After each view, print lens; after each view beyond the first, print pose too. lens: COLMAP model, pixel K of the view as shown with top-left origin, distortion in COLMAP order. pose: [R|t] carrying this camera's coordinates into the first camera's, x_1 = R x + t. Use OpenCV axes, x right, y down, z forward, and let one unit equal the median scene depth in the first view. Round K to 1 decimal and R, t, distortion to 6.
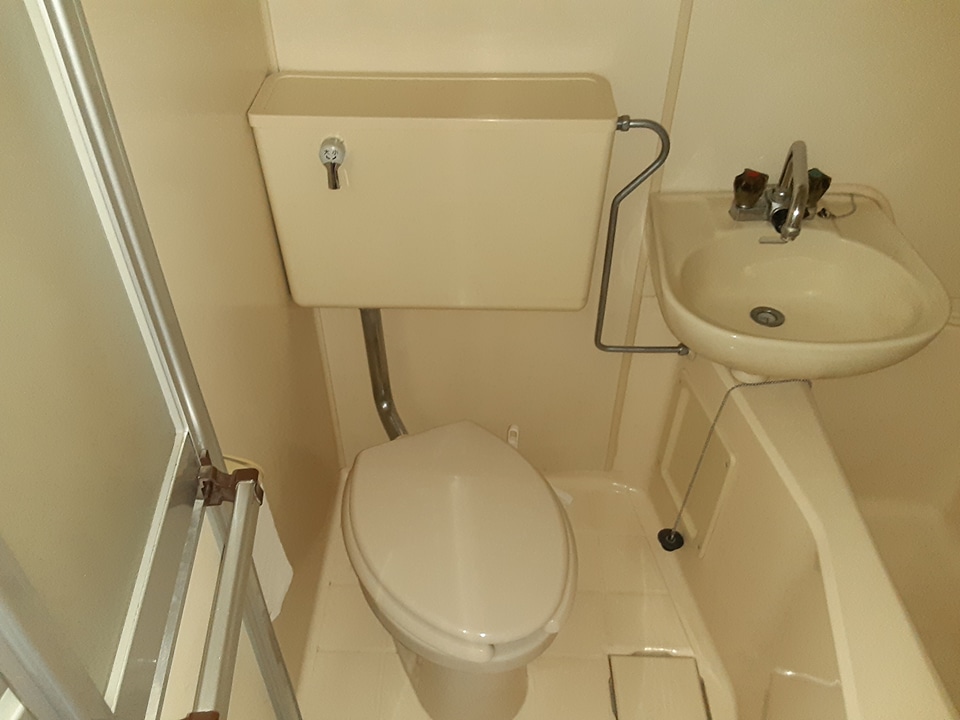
lens RADIAL K [[775.4, 0, 466.1], [0, 775.4, 367.7], [0, 0, 1]] dist [0.130414, -0.209602]
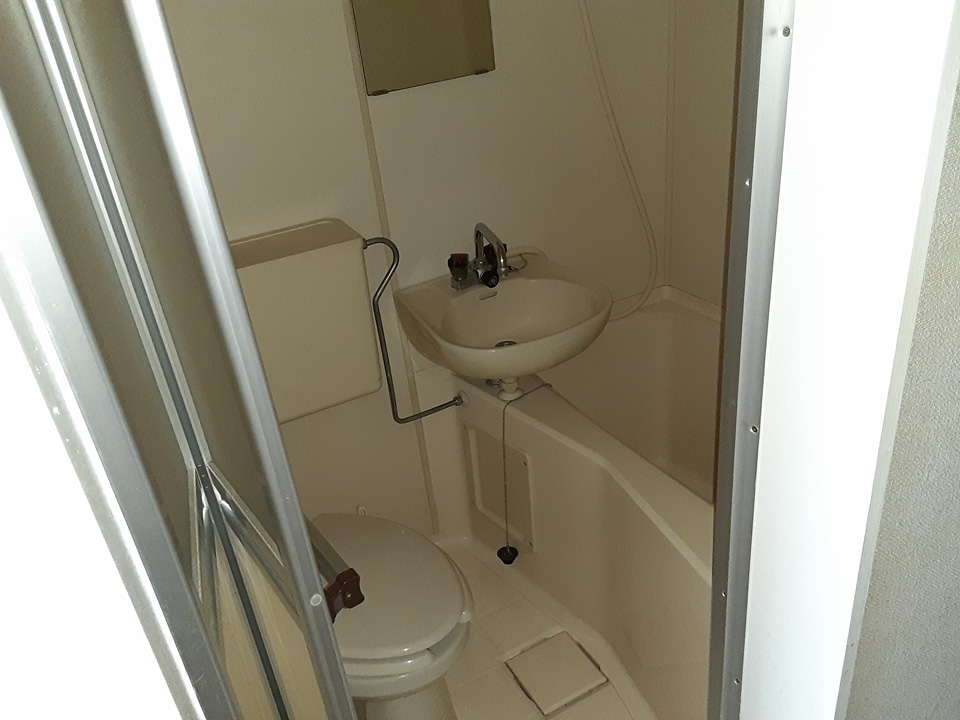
lens RADIAL K [[775.4, 0, 466.1], [0, 775.4, 367.7], [0, 0, 1]] dist [0.130414, -0.209602]
pose [[0.865008, -0.314048, 0.391325, -0.221416], [0.398501, 0.903894, -0.155473, 0.151749], [-0.304890, 0.290429, 0.907024, -0.197210]]
